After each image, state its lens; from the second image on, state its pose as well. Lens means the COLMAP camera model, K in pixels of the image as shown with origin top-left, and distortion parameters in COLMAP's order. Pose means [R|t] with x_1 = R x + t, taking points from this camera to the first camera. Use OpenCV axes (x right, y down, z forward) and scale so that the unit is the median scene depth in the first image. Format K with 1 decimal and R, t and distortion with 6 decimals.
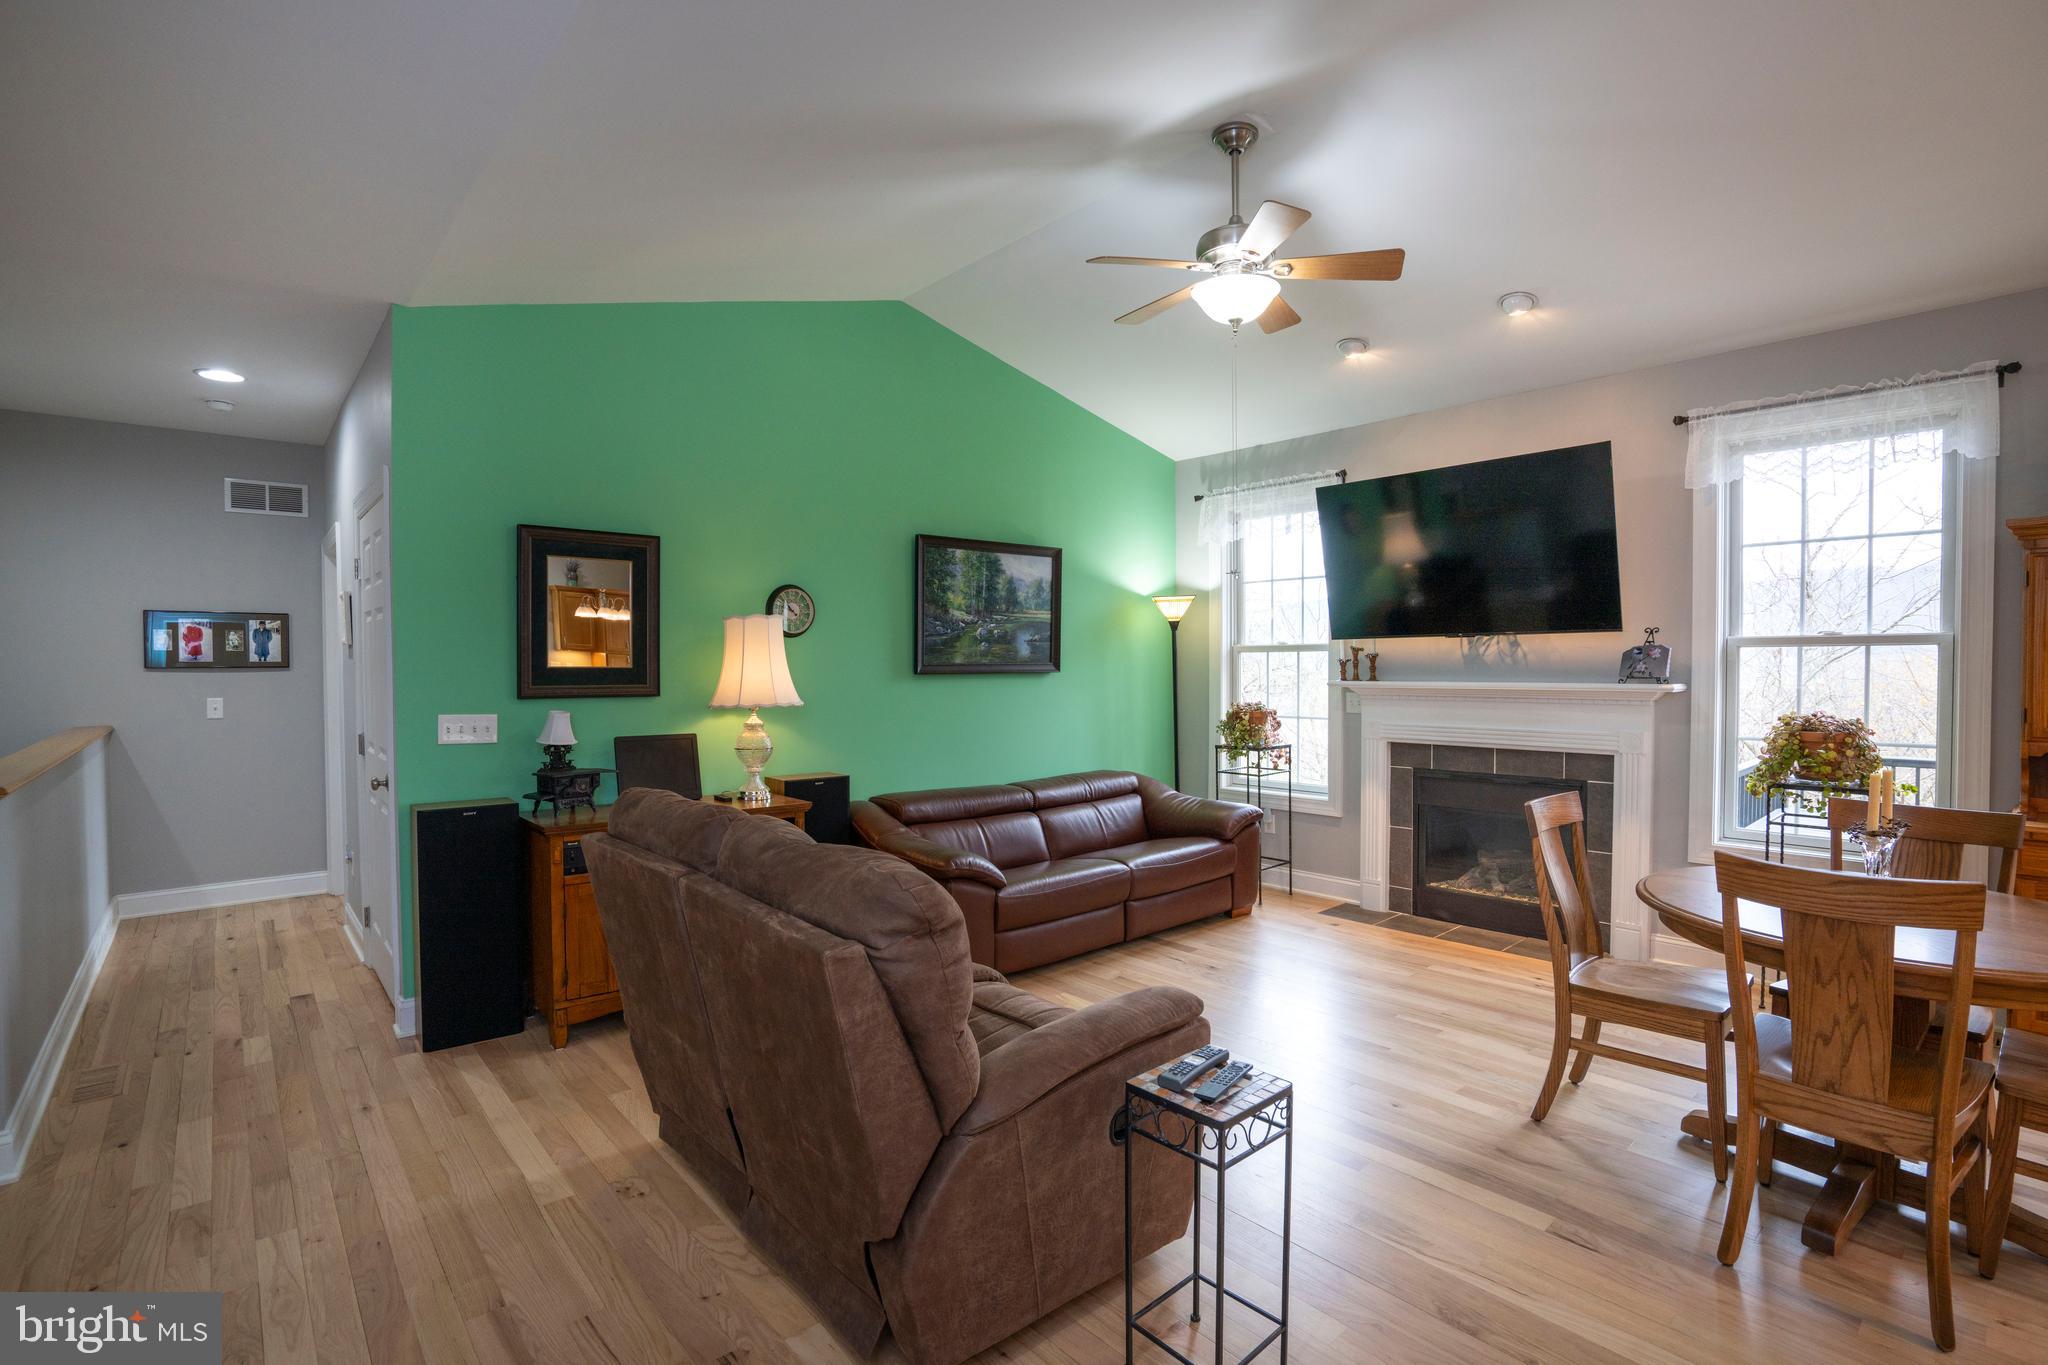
lens RADIAL K [[953.5, 0, 1017.0], [0, 953.5, 683.1], [0, 0, 1]] dist [-0.058360, 0.021733]
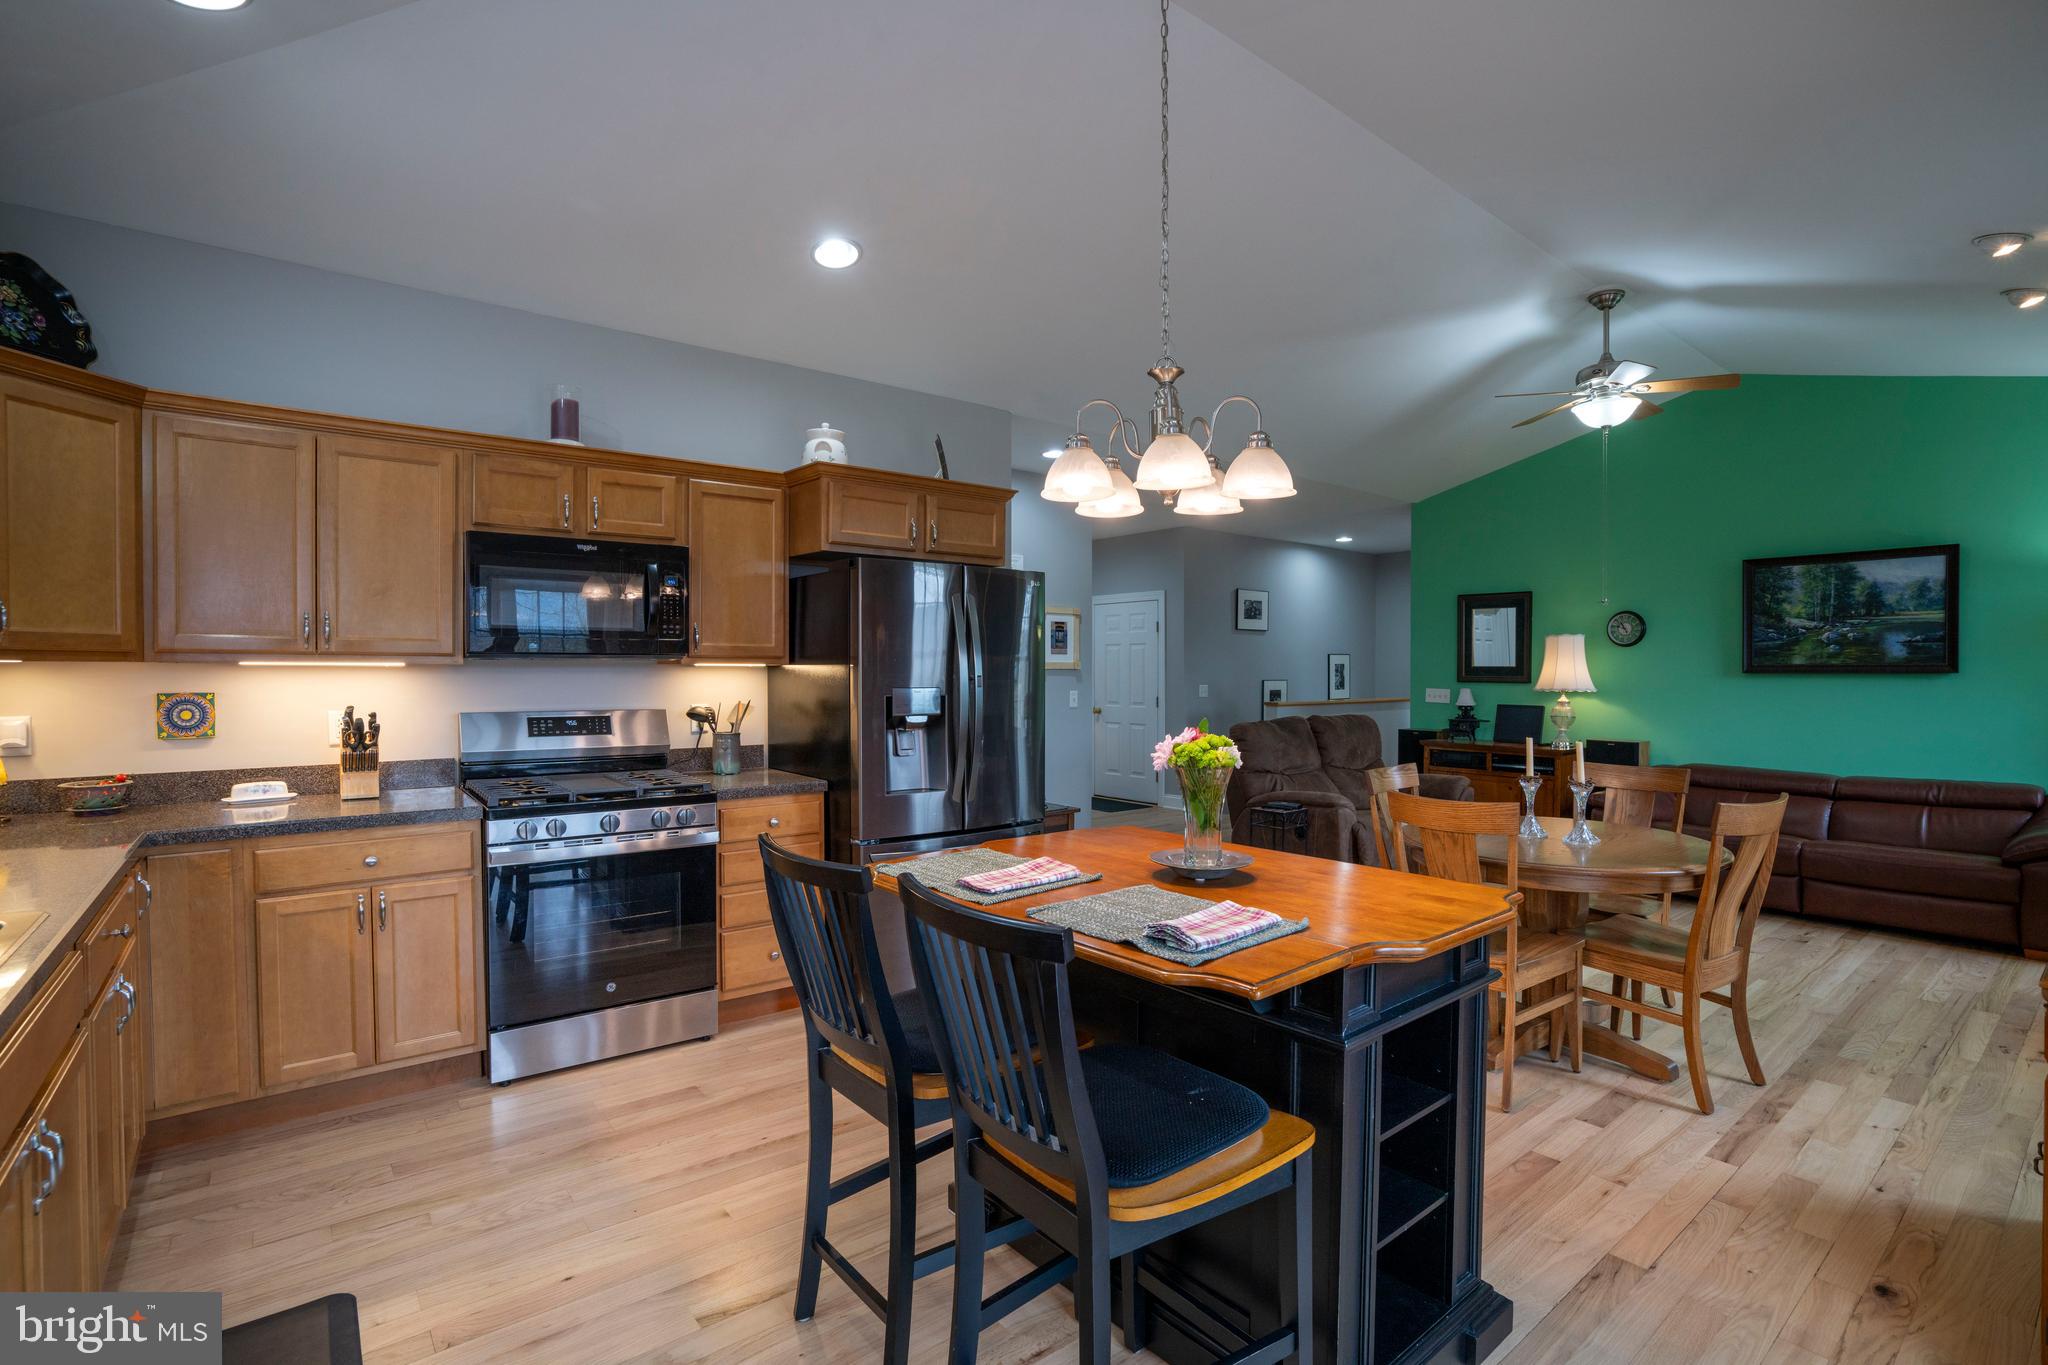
lens RADIAL K [[953.5, 0, 1019.2], [0, 953.5, 684.3], [0, 0, 1]] dist [-0.058360, 0.021733]
pose [[-0.049449, 0.019856, -0.998579, 1.103881], [-0.021308, 0.999554, 0.020931, -0.000109], [0.998549, 0.022312, -0.049004, 0.119762]]
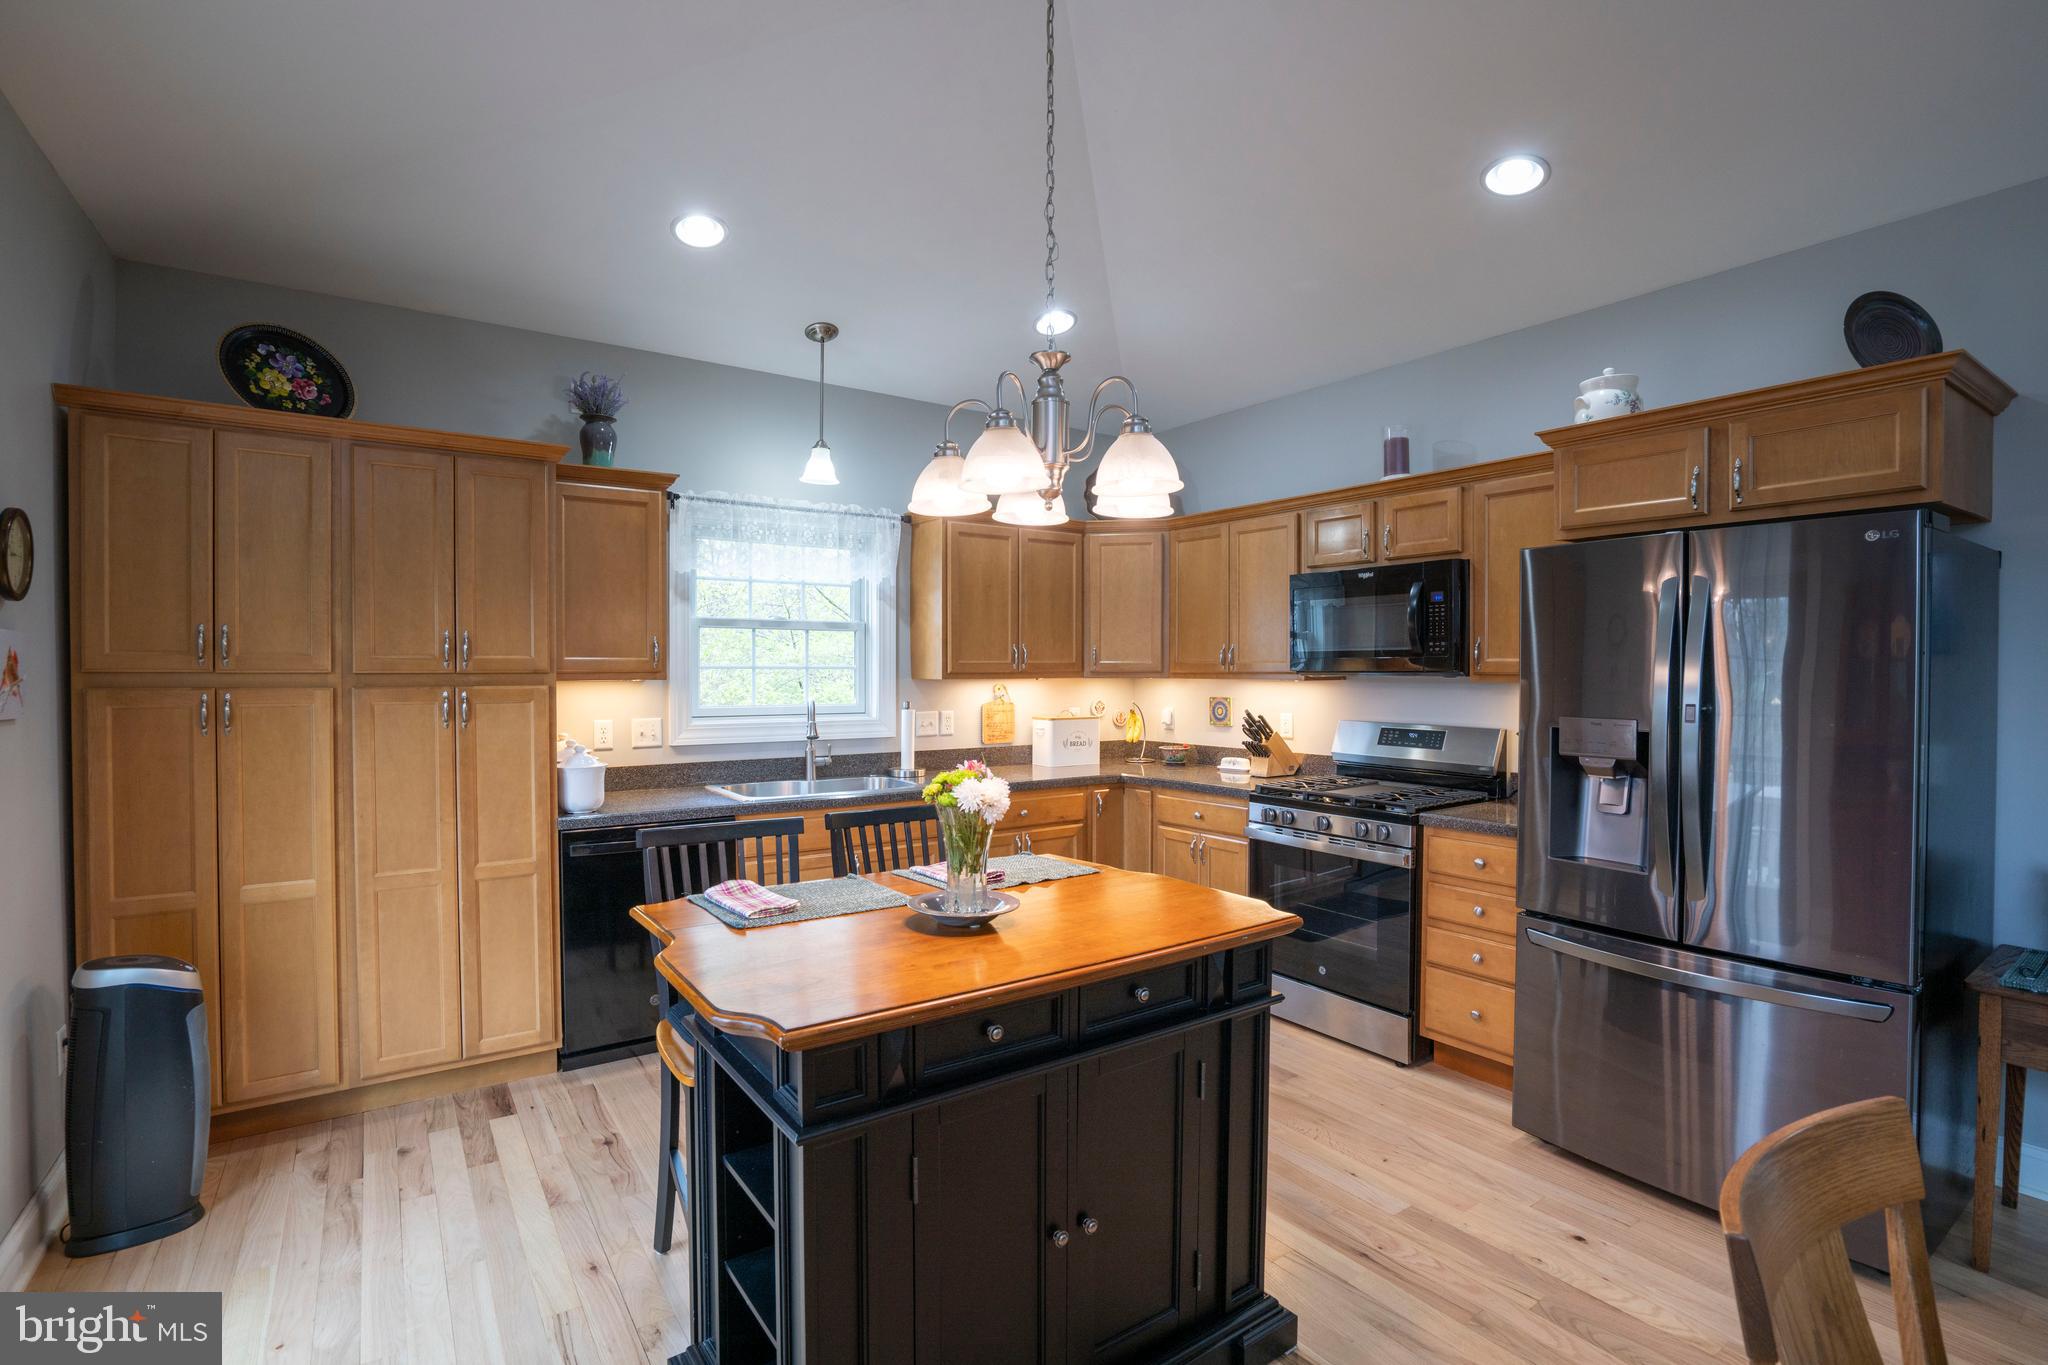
lens RADIAL K [[953.5, 0, 1025.0], [0, 953.5, 689.0], [0, 0, 1]] dist [-0.058360, 0.021733]
pose [[-0.994218, 0.000386, 0.107383, 0.642416], [0.004493, 0.999267, 0.038010, -0.017030], [-0.107289, 0.038273, -0.993491, 0.537682]]
